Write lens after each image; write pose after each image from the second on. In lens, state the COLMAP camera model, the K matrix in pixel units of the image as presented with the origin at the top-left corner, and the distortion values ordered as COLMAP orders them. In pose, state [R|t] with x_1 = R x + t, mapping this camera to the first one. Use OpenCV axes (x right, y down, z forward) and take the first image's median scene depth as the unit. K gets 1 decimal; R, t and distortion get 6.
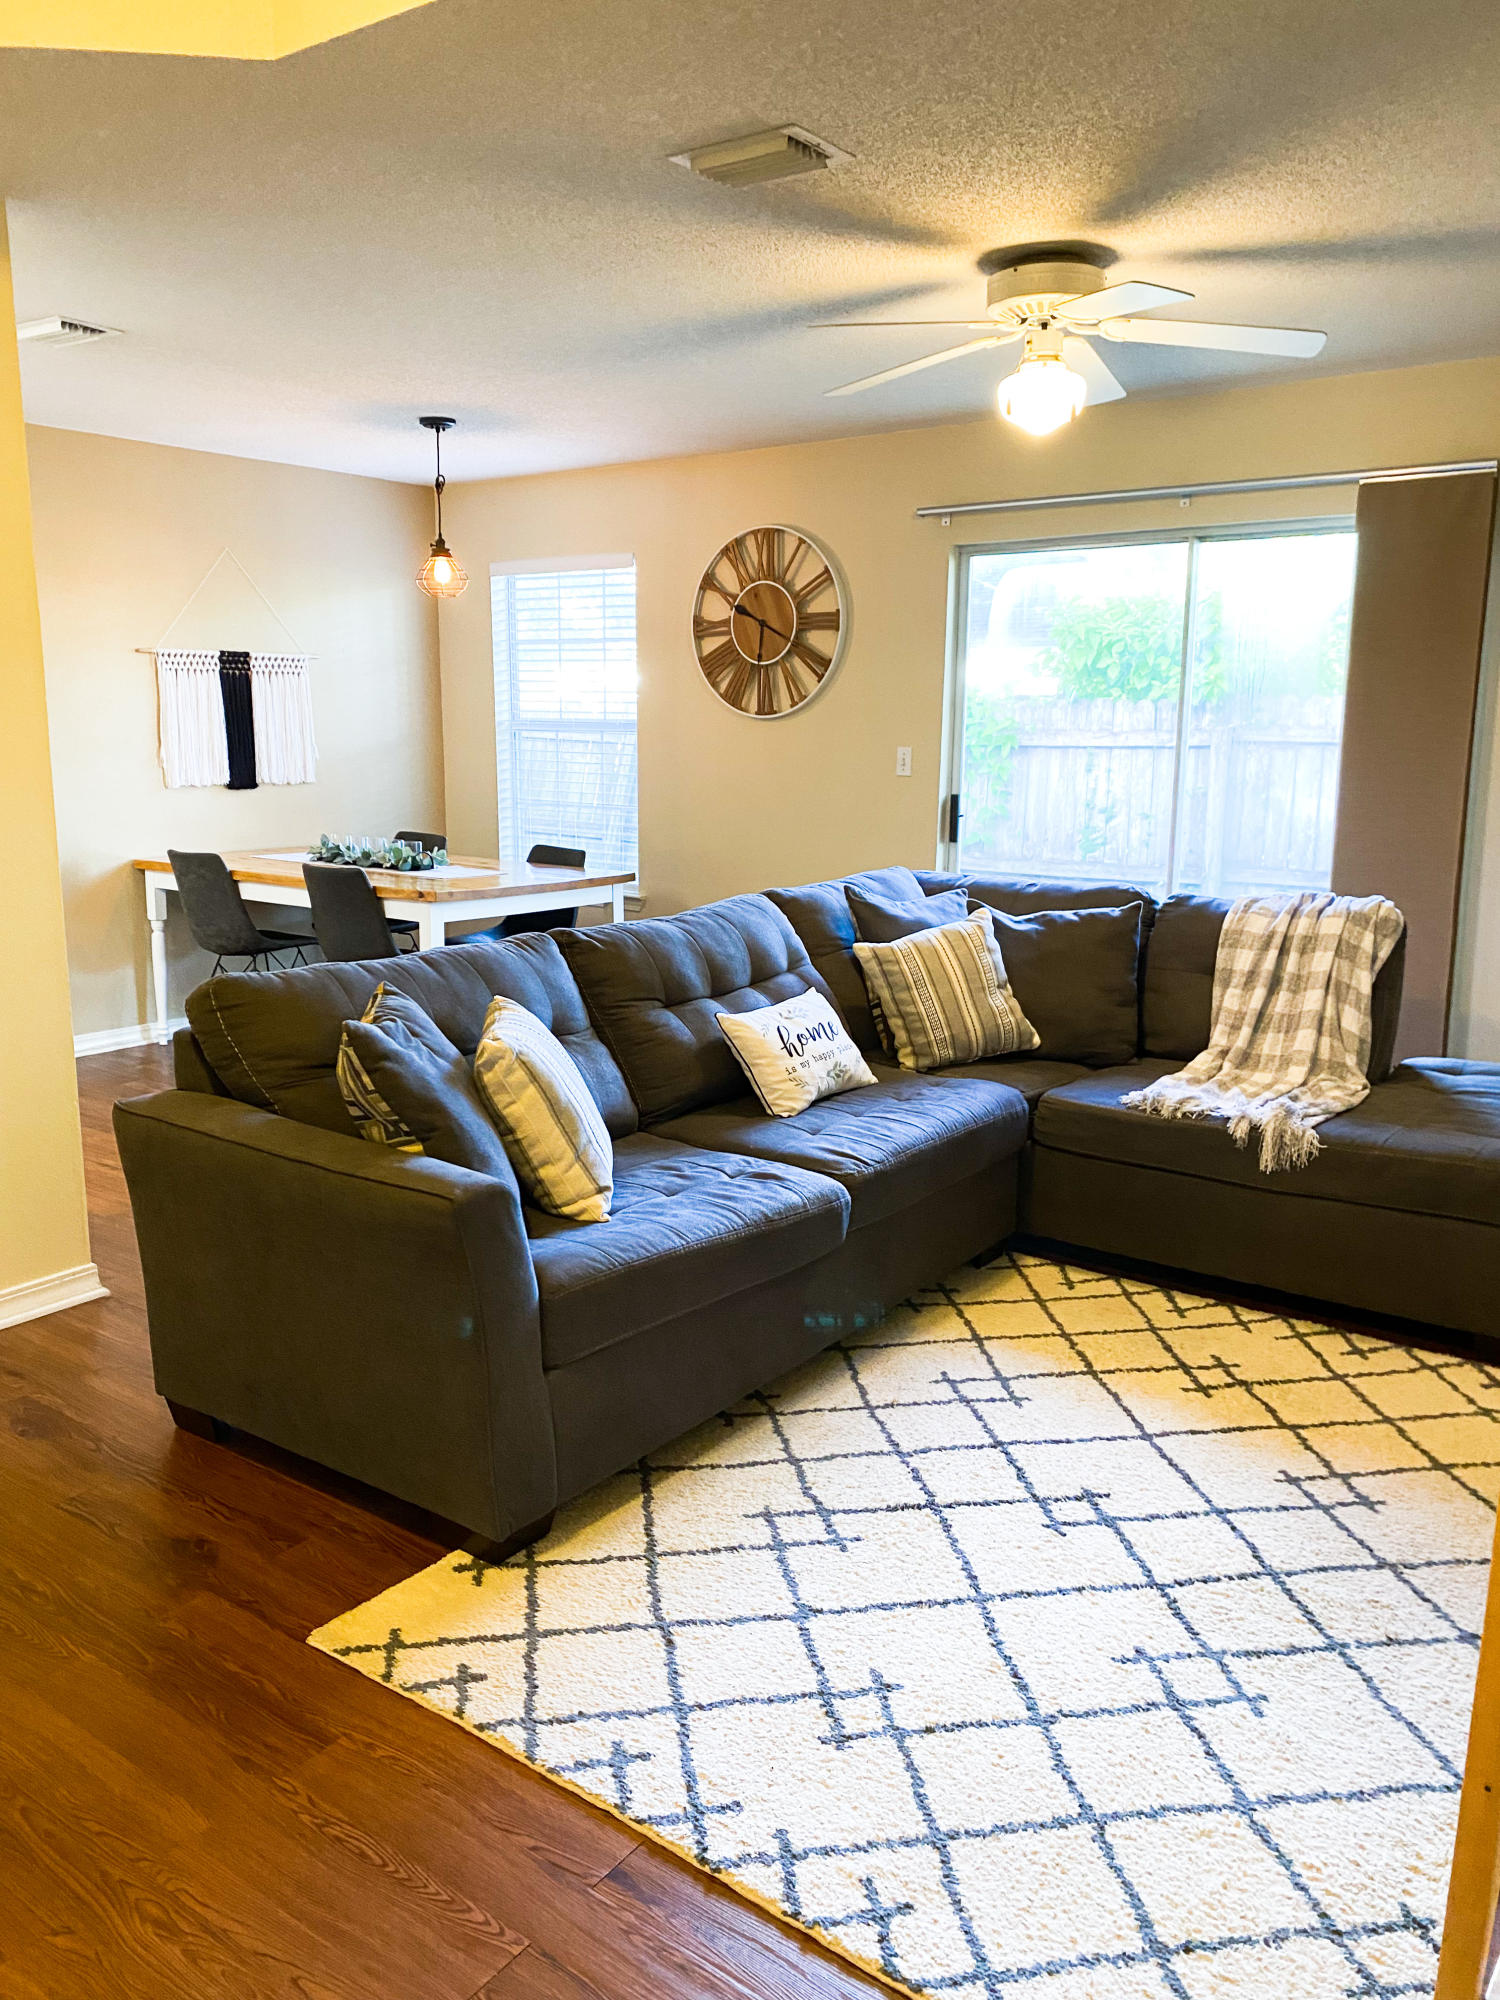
lens RADIAL K [[1524.3, 0, 729.7], [0, 1524.3, 1007.8], [0, 0, 1]] dist [0.134161, -0.305886]
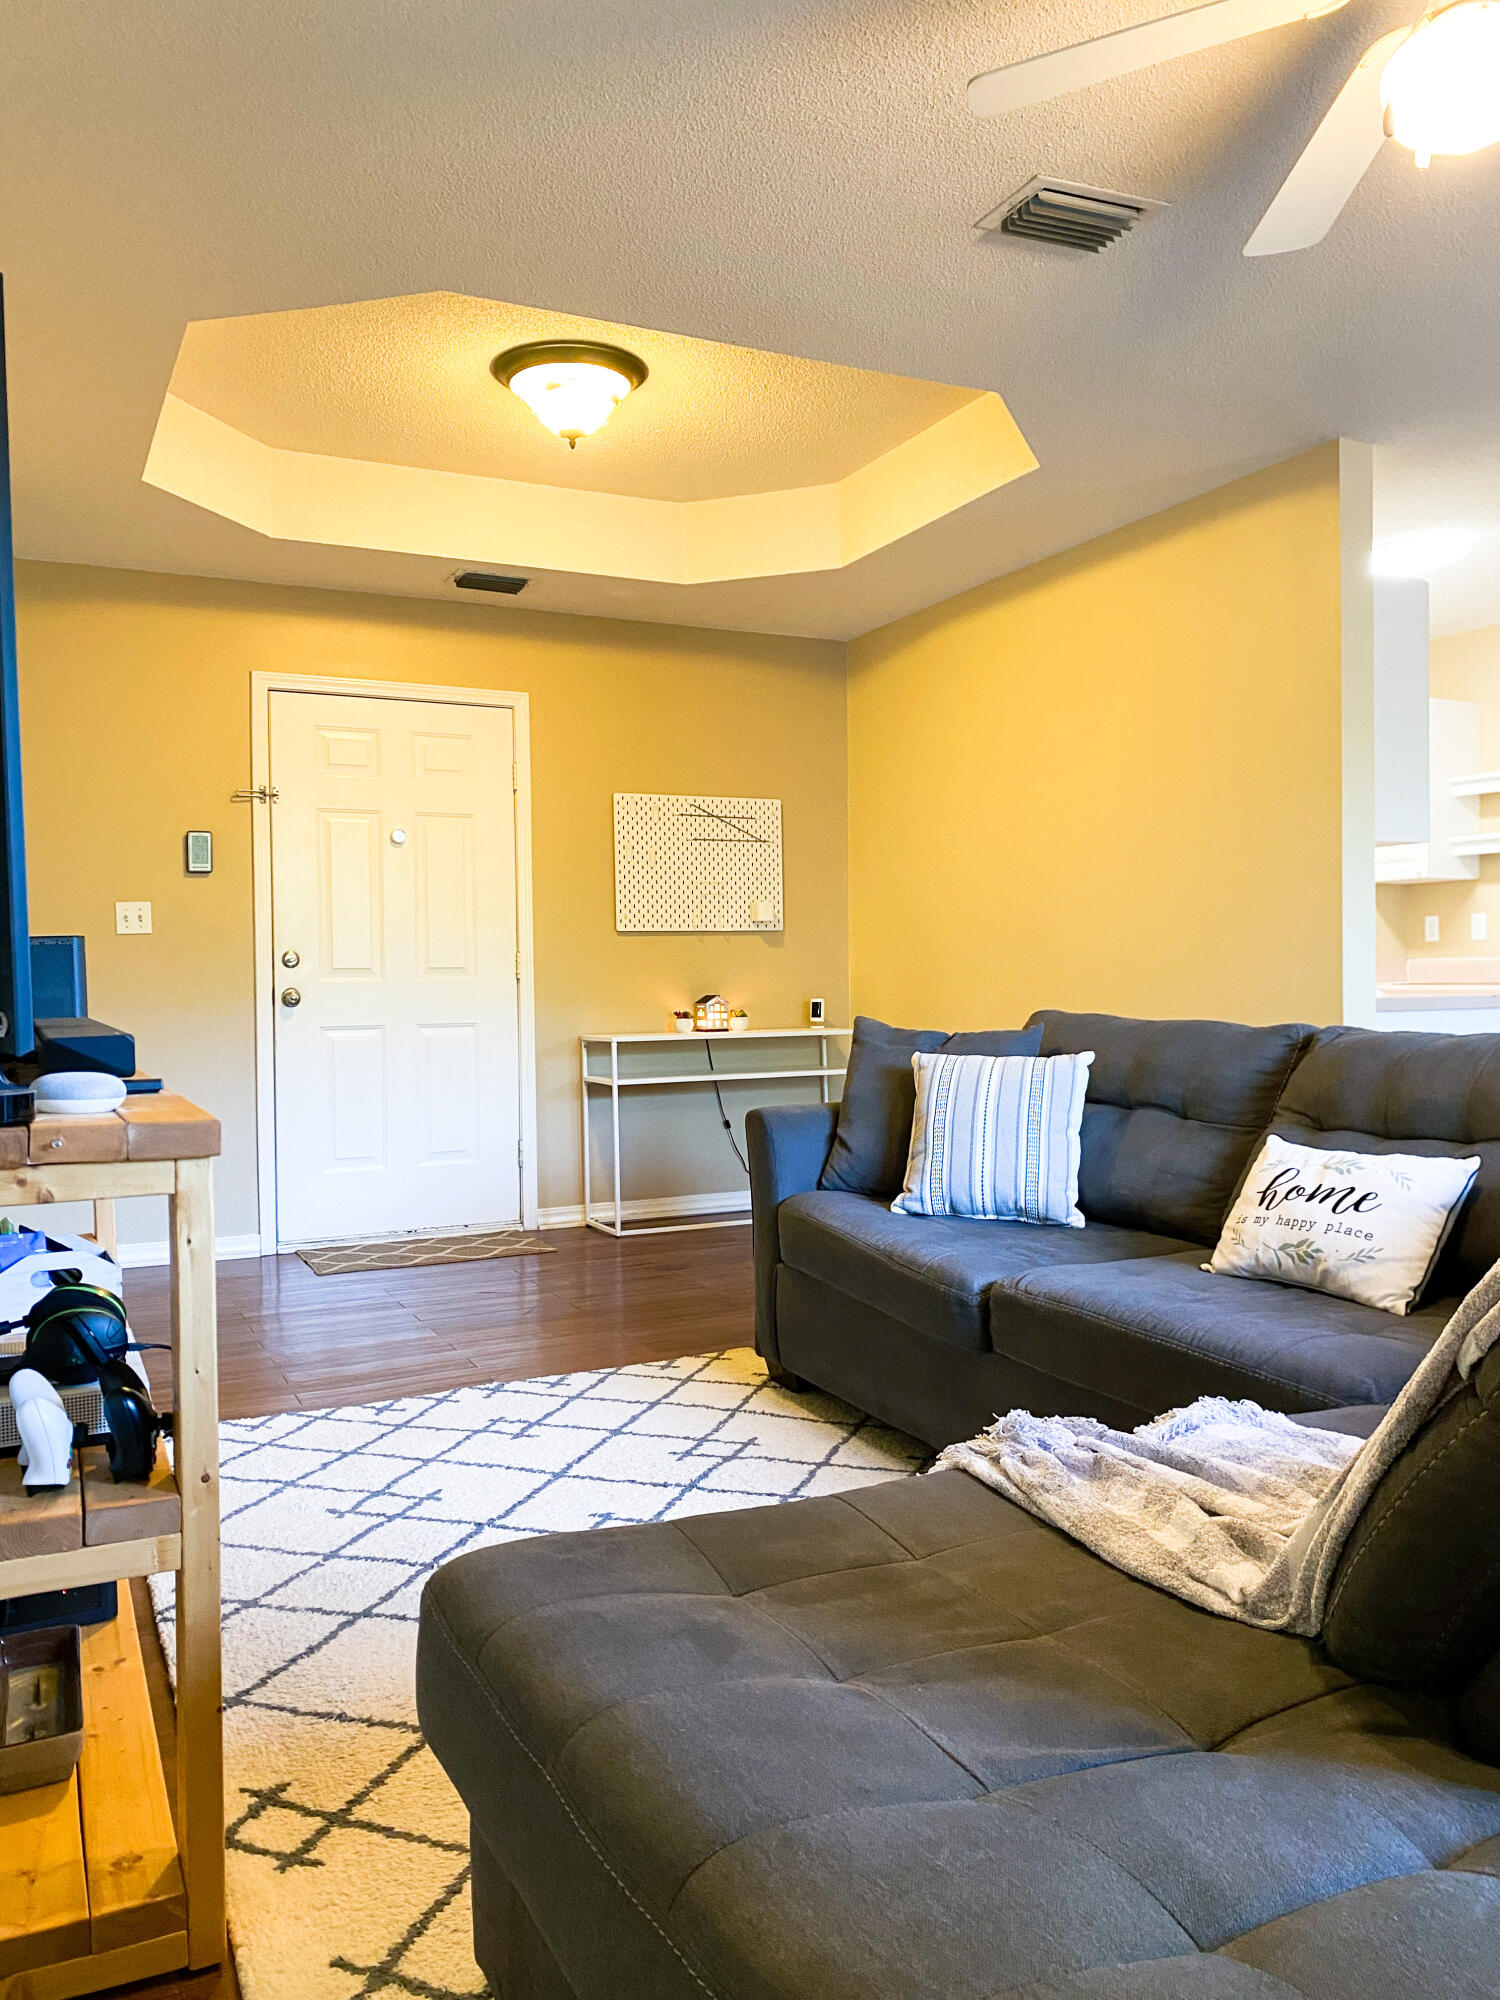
lens RADIAL K [[1524.3, 0, 729.7], [0, 1524.3, 1007.8], [0, 0, 1]] dist [0.134161, -0.305886]
pose [[-0.468834, 0.023509, -0.882973, 0.727833], [-0.159244, 0.981016, 0.110674, -0.091916], [0.868813, 0.192495, -0.456190, 0.984680]]
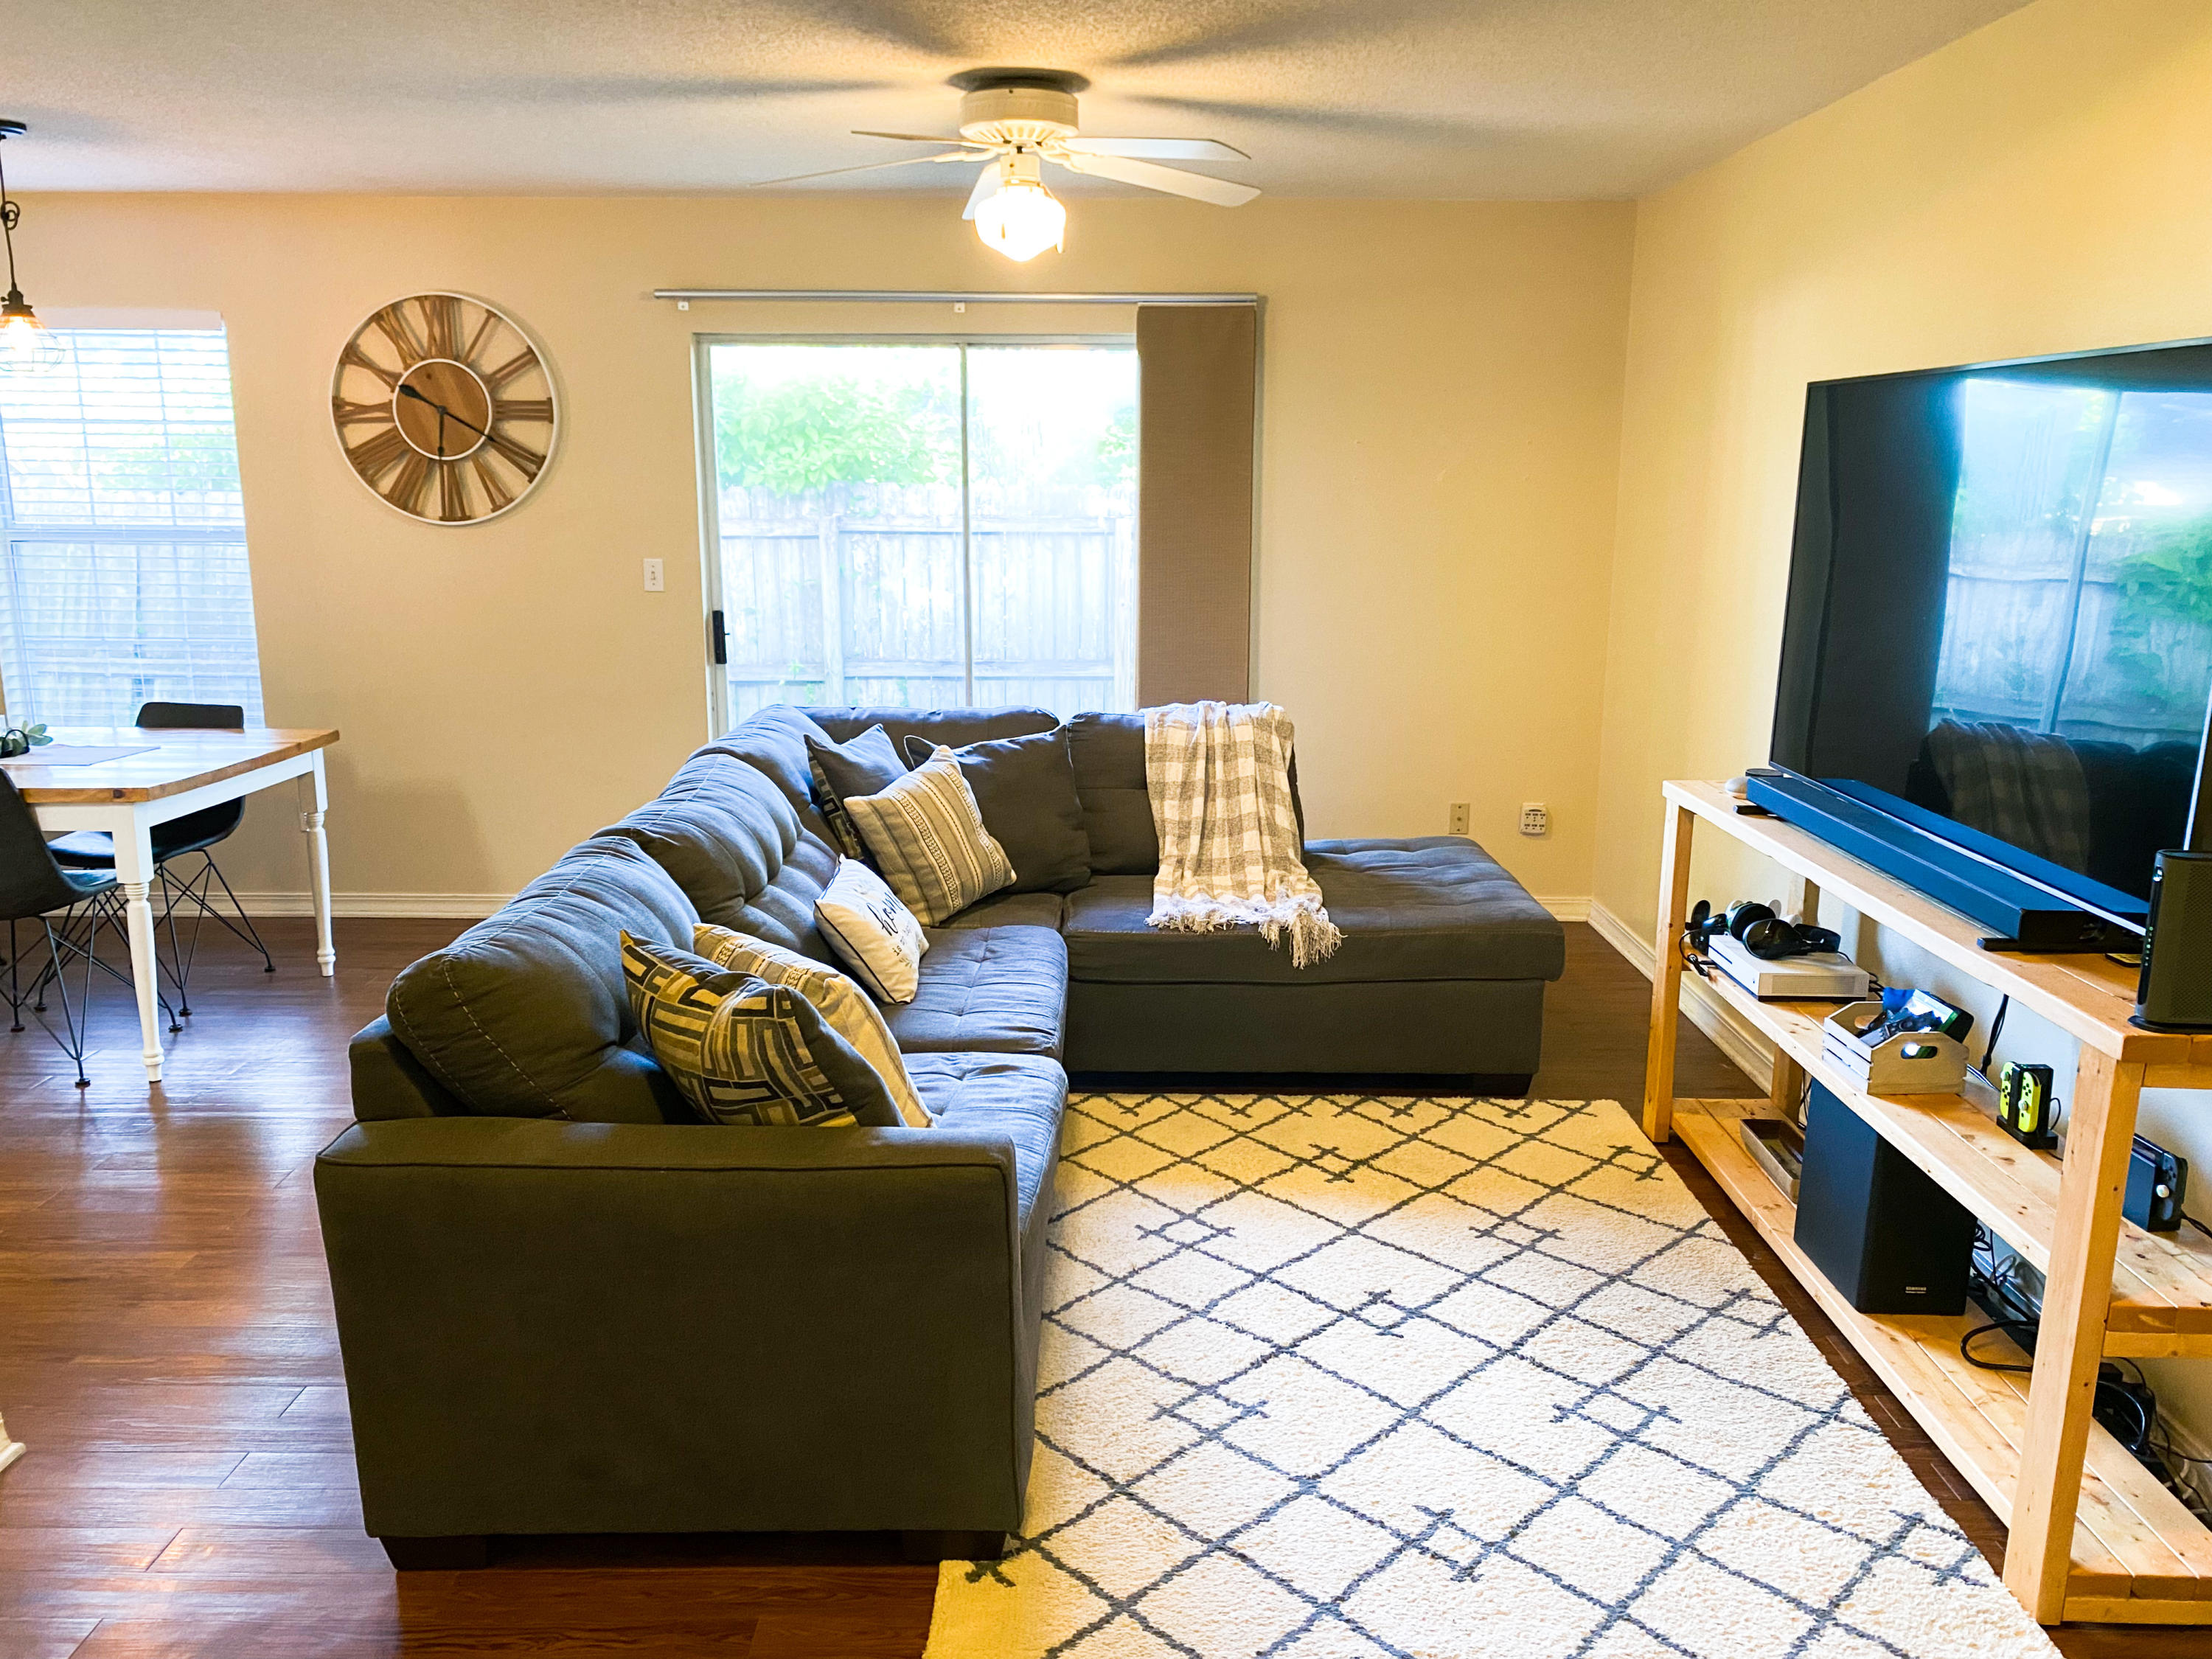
lens RADIAL K [[1685.9, 0, 1110.1], [0, 1685.9, 821.5], [0, 0, 1]] dist [0.134161, -0.305886]
pose [[0.800128, -0.124096, 0.586853, -0.392561], [0.113048, 0.992030, 0.055644, -0.068350], [-0.589081, 0.021820, 0.807780, 0.098042]]
